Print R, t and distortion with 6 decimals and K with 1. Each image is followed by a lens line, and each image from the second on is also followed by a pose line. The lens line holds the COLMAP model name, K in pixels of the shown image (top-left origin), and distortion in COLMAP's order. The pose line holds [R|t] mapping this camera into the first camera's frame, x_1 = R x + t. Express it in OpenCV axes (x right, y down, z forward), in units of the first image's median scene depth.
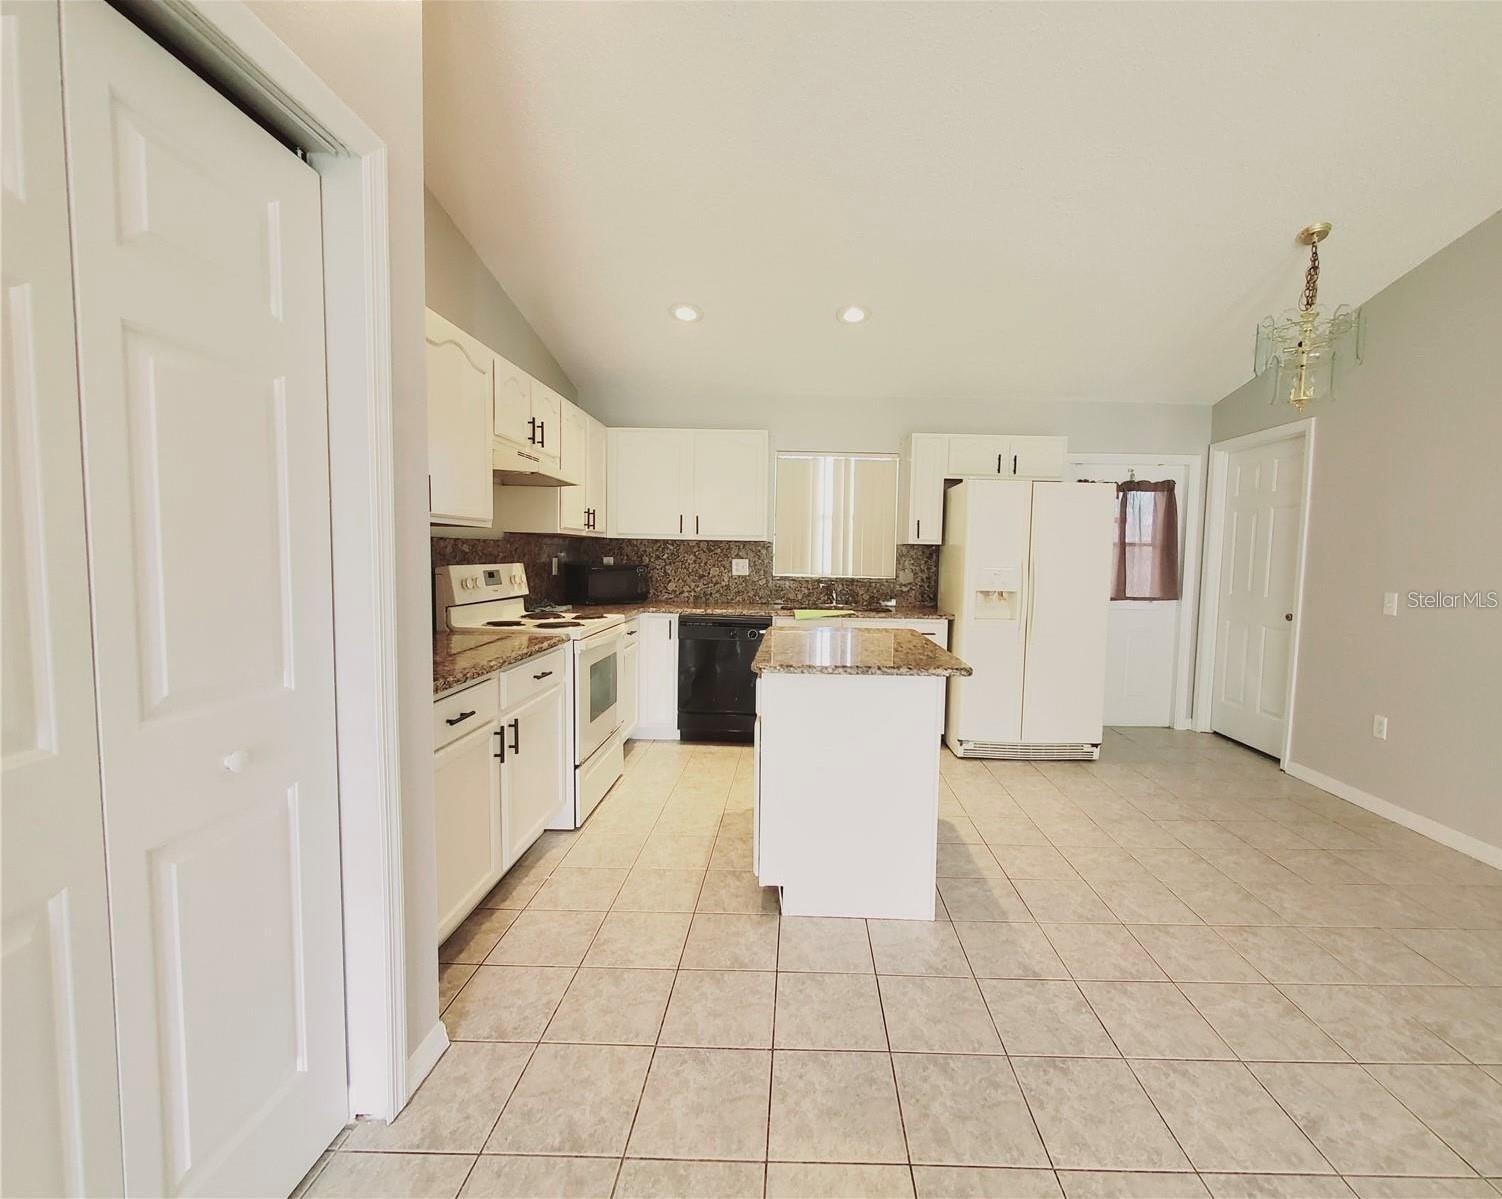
lens RADIAL K [[663.4, 0, 750.5], [0, 663.4, 594.4], [0, 0, 1]] dist [0.001873, -0.000961]
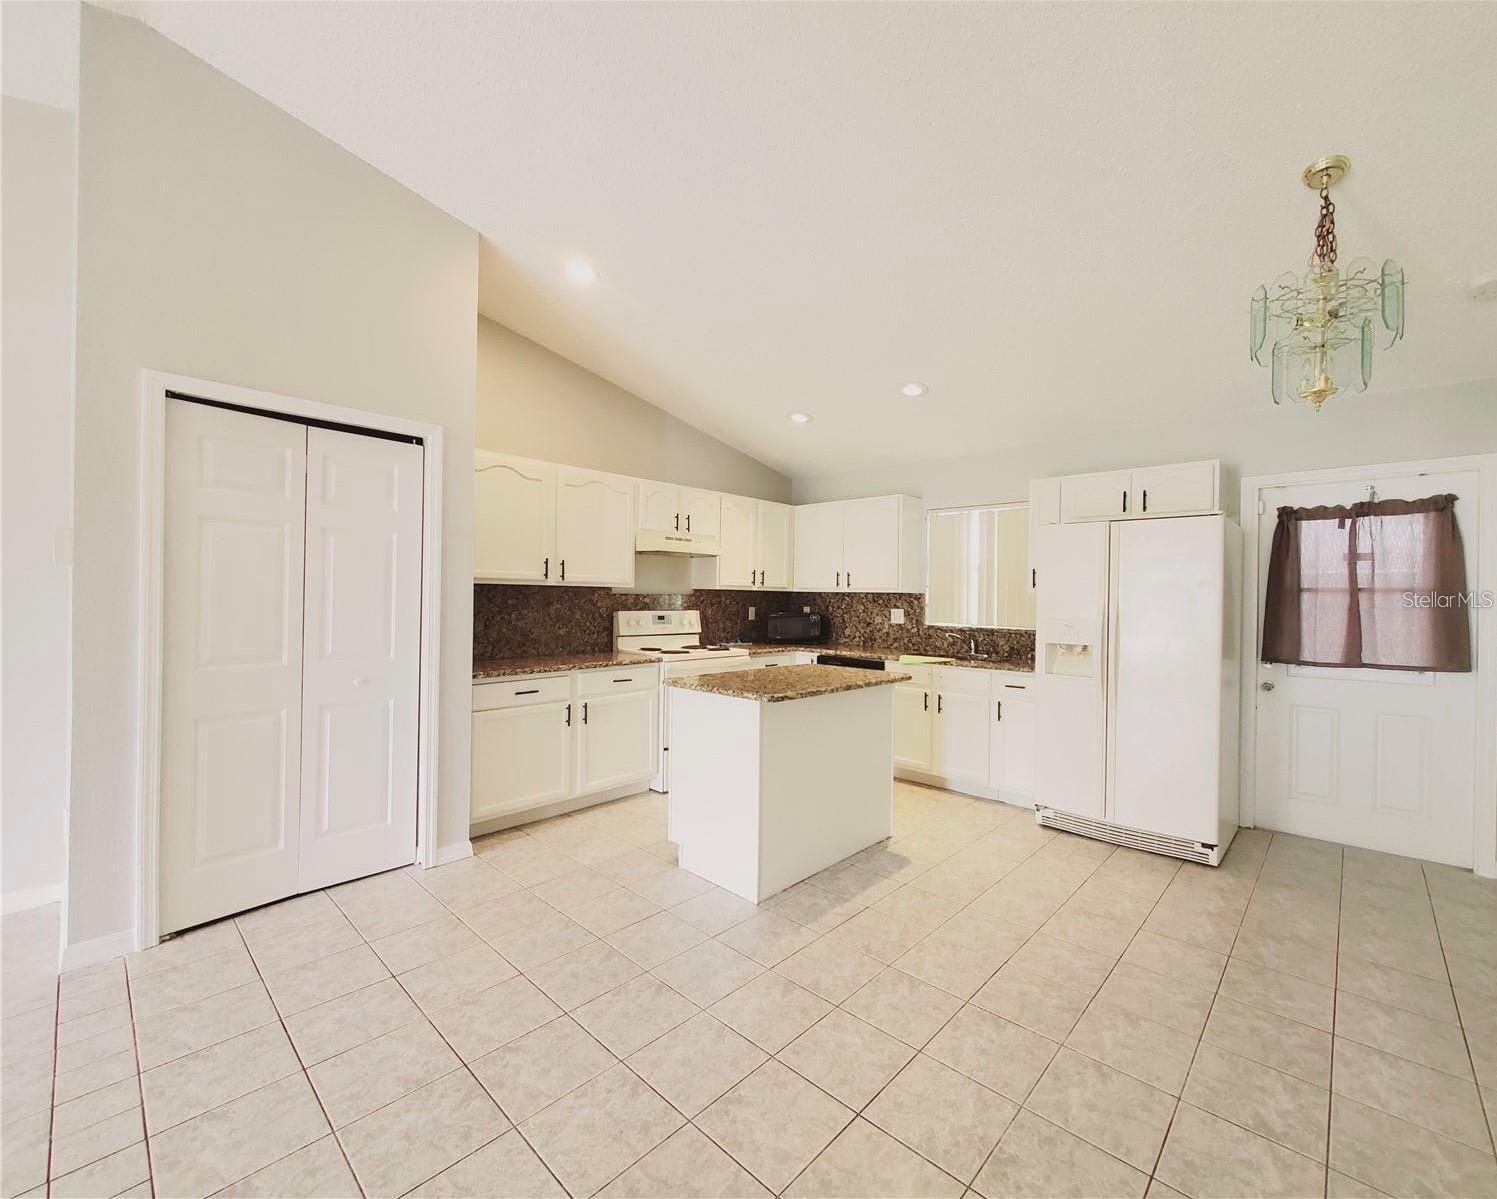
lens RADIAL K [[630.7, 0, 748.8], [0, 630.7, 600.1], [0, 0, 1]] dist [-0.004073, -0.000206]
pose [[0.734335, -0.006055, -0.678760, 0.541885], [-0.042120, 0.997627, -0.054468, 0.000064], [0.677479, 0.068588, 0.732337, 0.056795]]
